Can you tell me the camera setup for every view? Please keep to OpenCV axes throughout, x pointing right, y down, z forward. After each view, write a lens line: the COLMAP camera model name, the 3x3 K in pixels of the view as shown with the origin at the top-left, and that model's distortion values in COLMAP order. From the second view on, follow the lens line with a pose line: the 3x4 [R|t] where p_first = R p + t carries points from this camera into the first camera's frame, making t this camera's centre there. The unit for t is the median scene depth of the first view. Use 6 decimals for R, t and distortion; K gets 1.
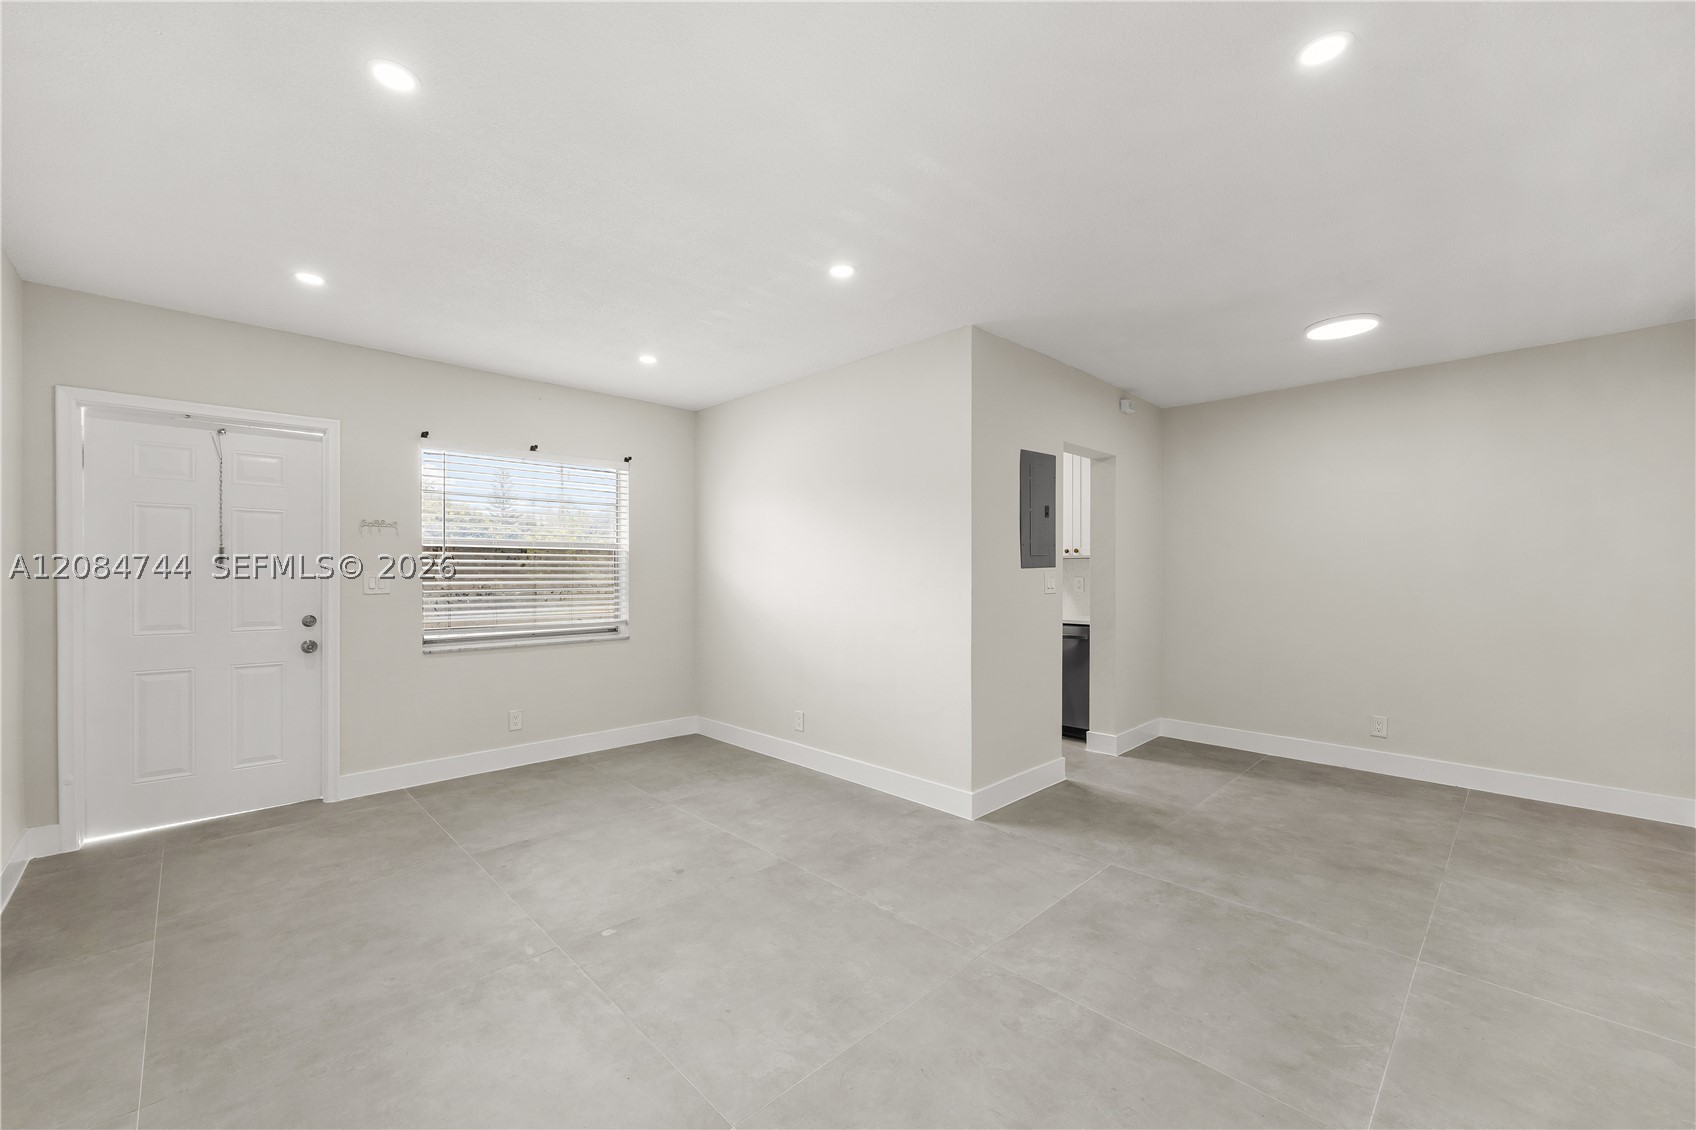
lens RADIAL K [[673.9, 0, 826.0], [0, 673.9, 575.1], [0, 0, 1]] dist [-0.001380, 0.000325]
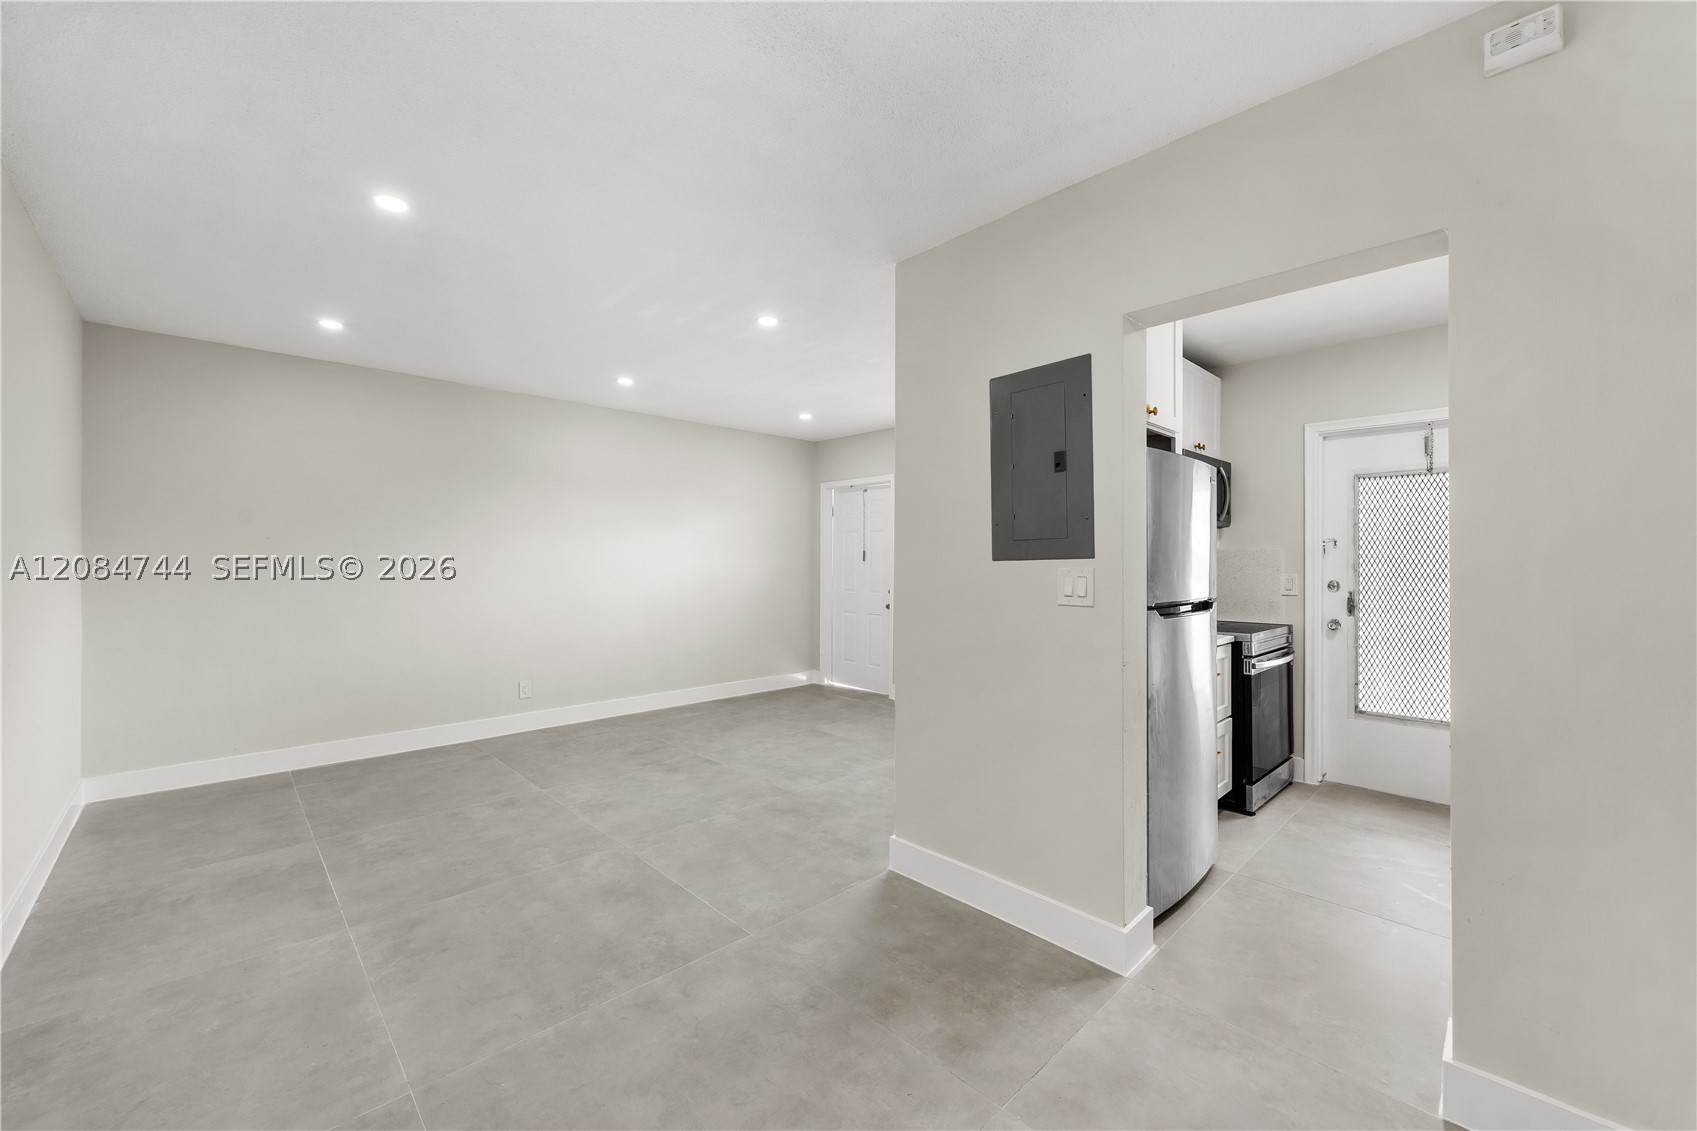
lens RADIAL K [[669.0, 0, 840.0], [0, 669.0, 560.6], [0, 0, 1]] dist [-0.000773, -0.000415]
pose [[-0.002628, -0.001185, -0.999996, 1.070117], [-0.009202, 0.999957, -0.001160, -0.009692], [0.999954, 0.009199, -0.002639, 0.973922]]
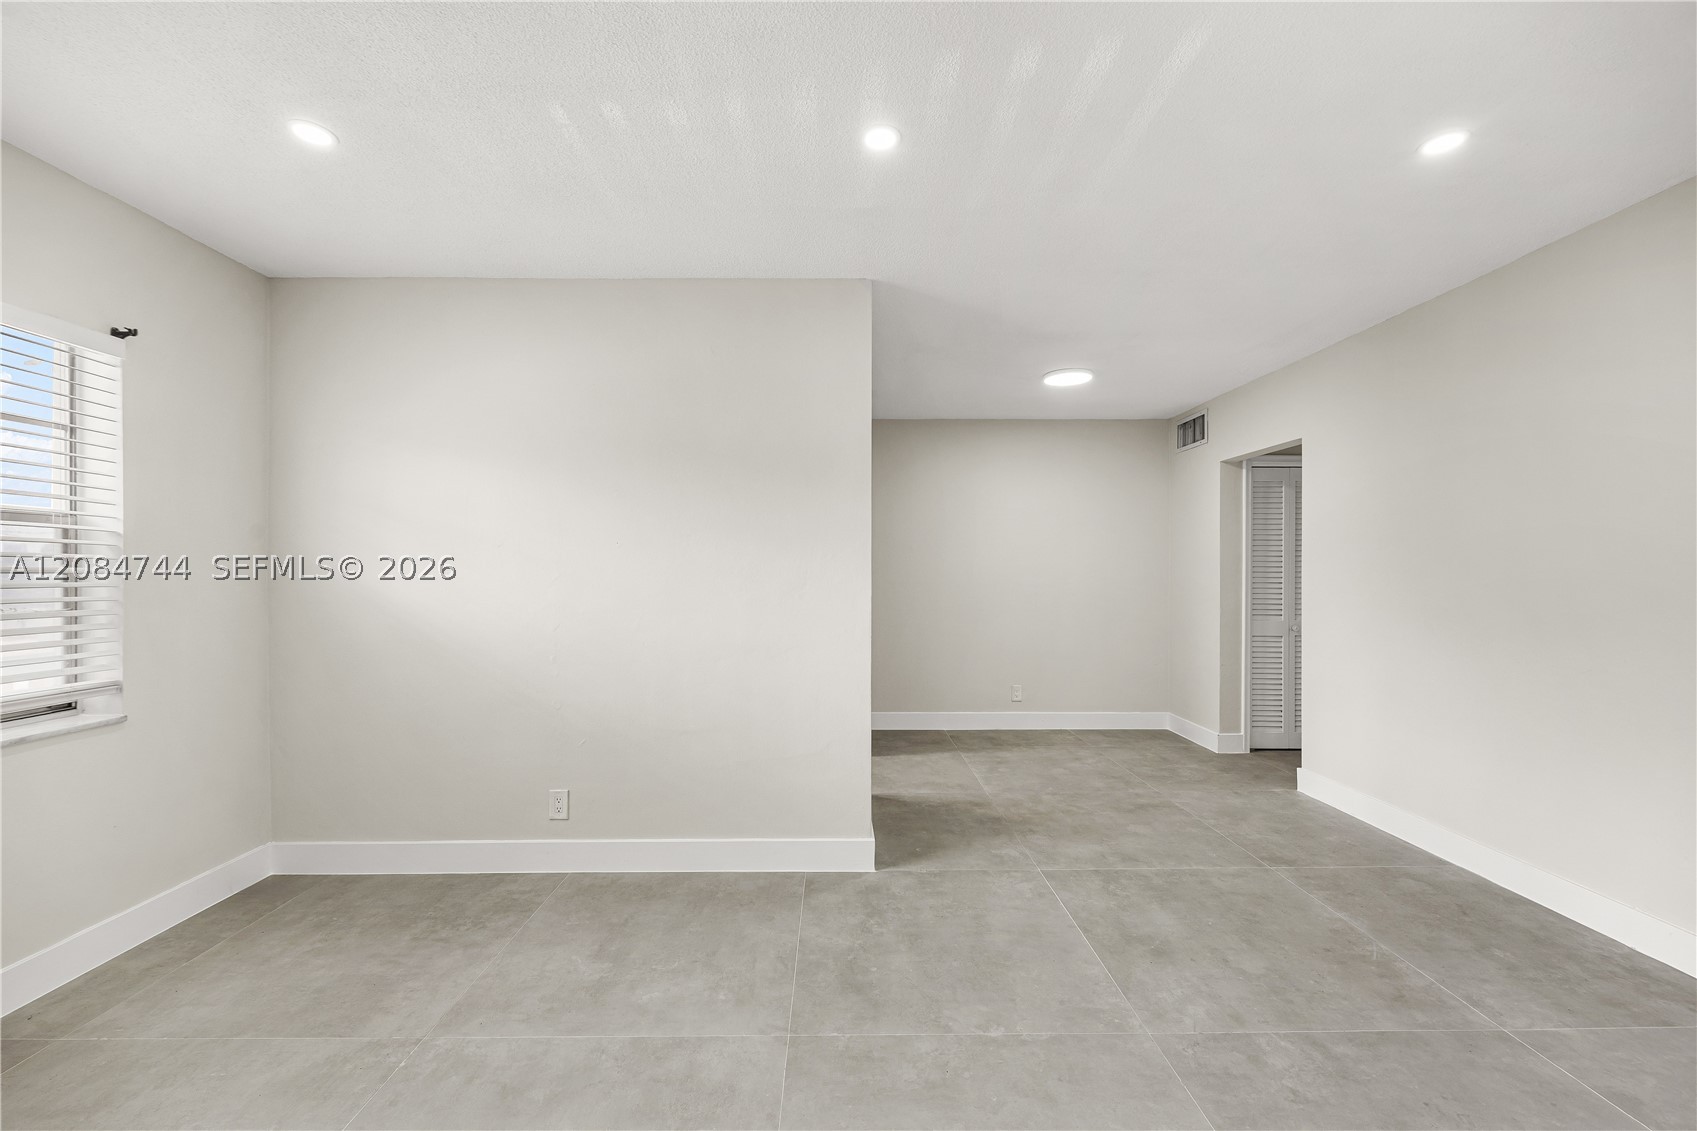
lens RADIAL K [[657.5, 0, 845.4], [0, 657.5, 574.2], [0, 0, 1]] dist [-0.002463, -0.000013]
pose [[0.679900, -0.002967, 0.733298, -0.424737], [0.005616, 0.999984, -0.001161, -0.006802], [-0.733283, 0.004907, 0.679906, 0.484859]]
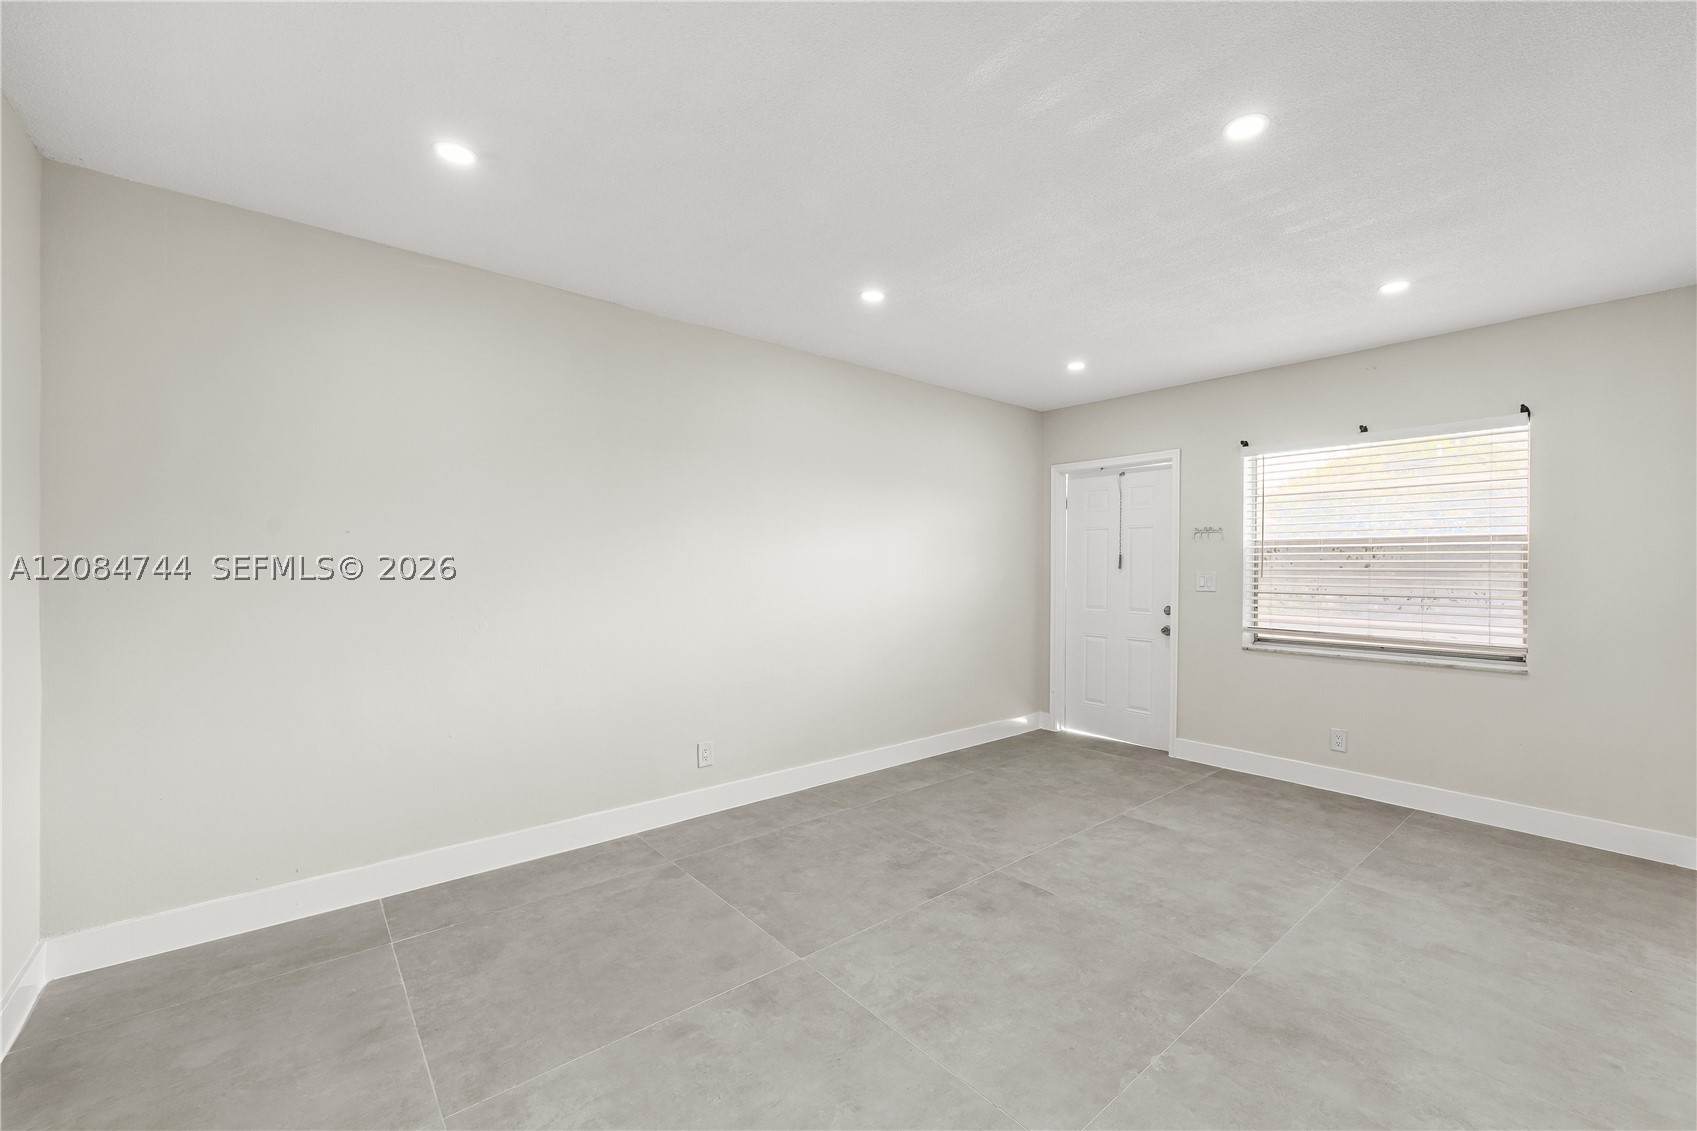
lens RADIAL K [[687.0, 0, 885.1], [0, 687.0, 568.2], [0, 0, 1]] dist [-0.001838, 0.000423]
pose [[-0.038086, 0.000133, -0.999274, 0.617231], [-0.010135, 0.999949, 0.000520, -0.007524], [0.999223, 0.010147, -0.038083, 0.573898]]
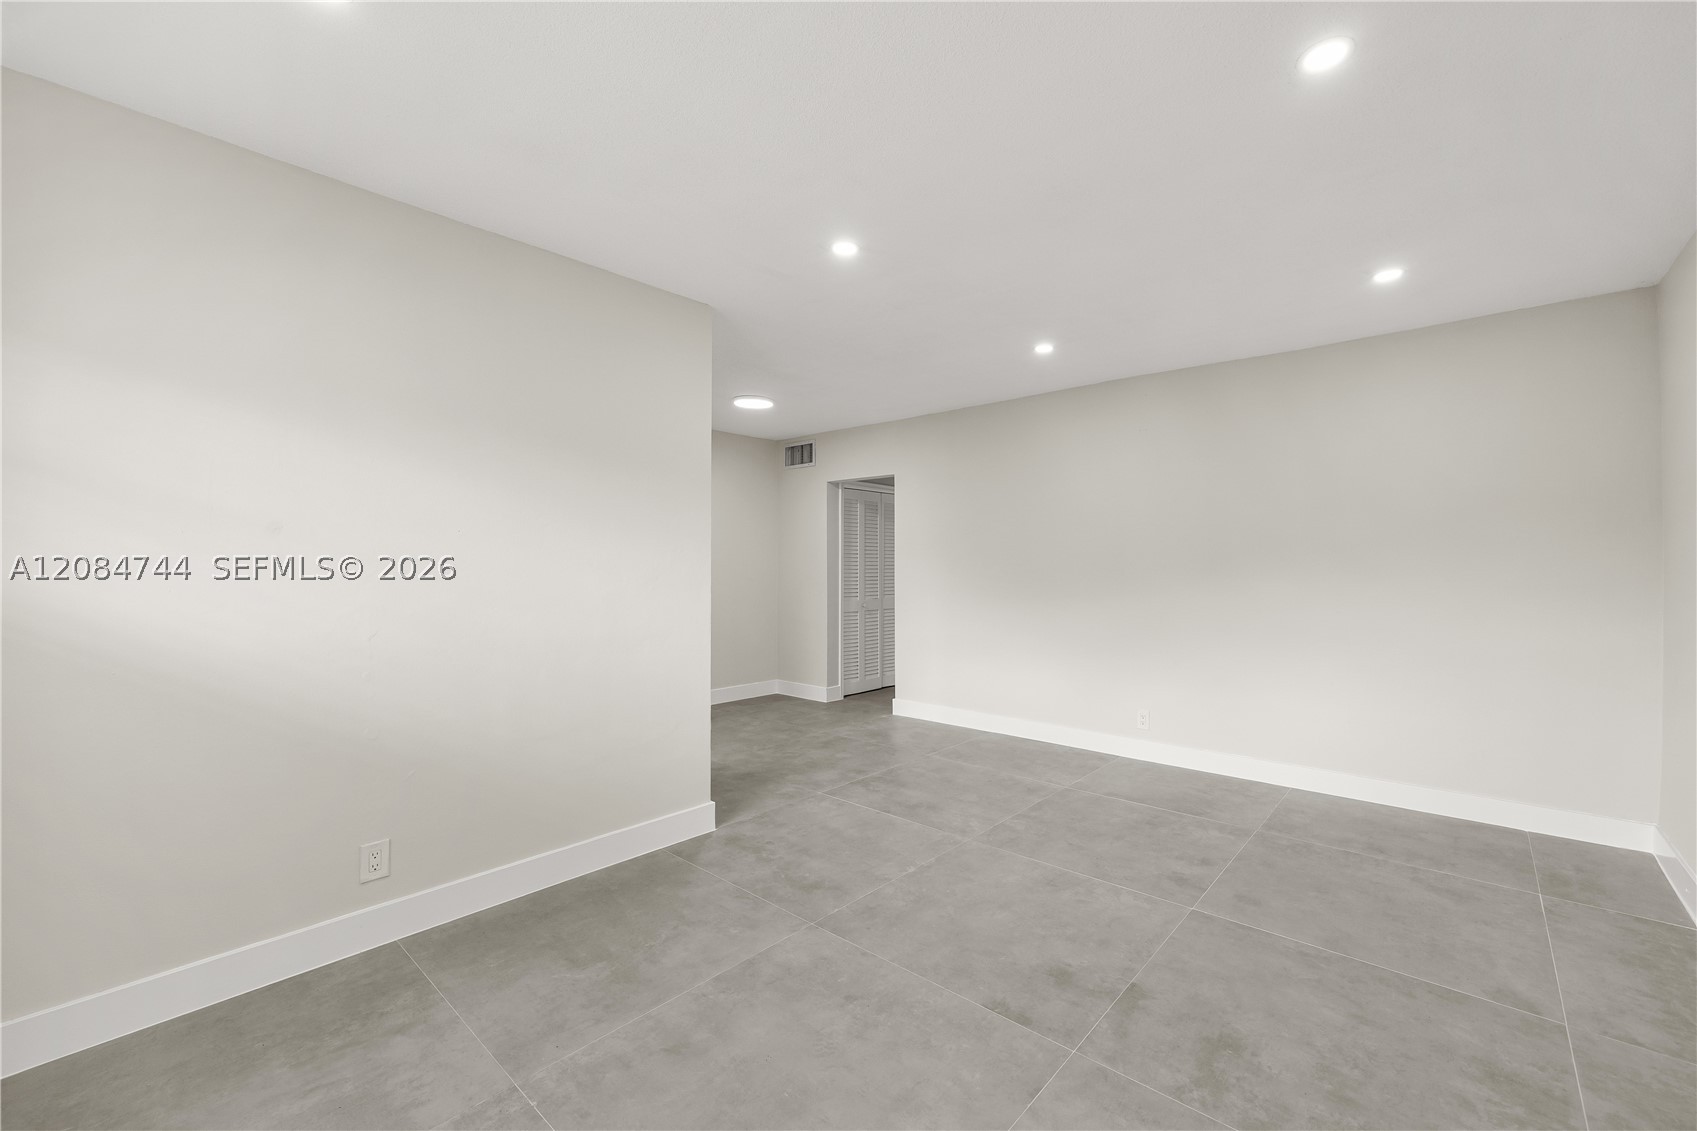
lens RADIAL K [[687.0, 0, 885.1], [0, 687.0, 568.2], [0, 0, 1]] dist [-0.001838, 0.000423]
pose [[-0.103499, -0.003827, 0.994622, -0.799987], [0.006567, 0.999968, 0.004531, -0.008248], [-0.994608, 0.007001, -0.103471, 0.892142]]
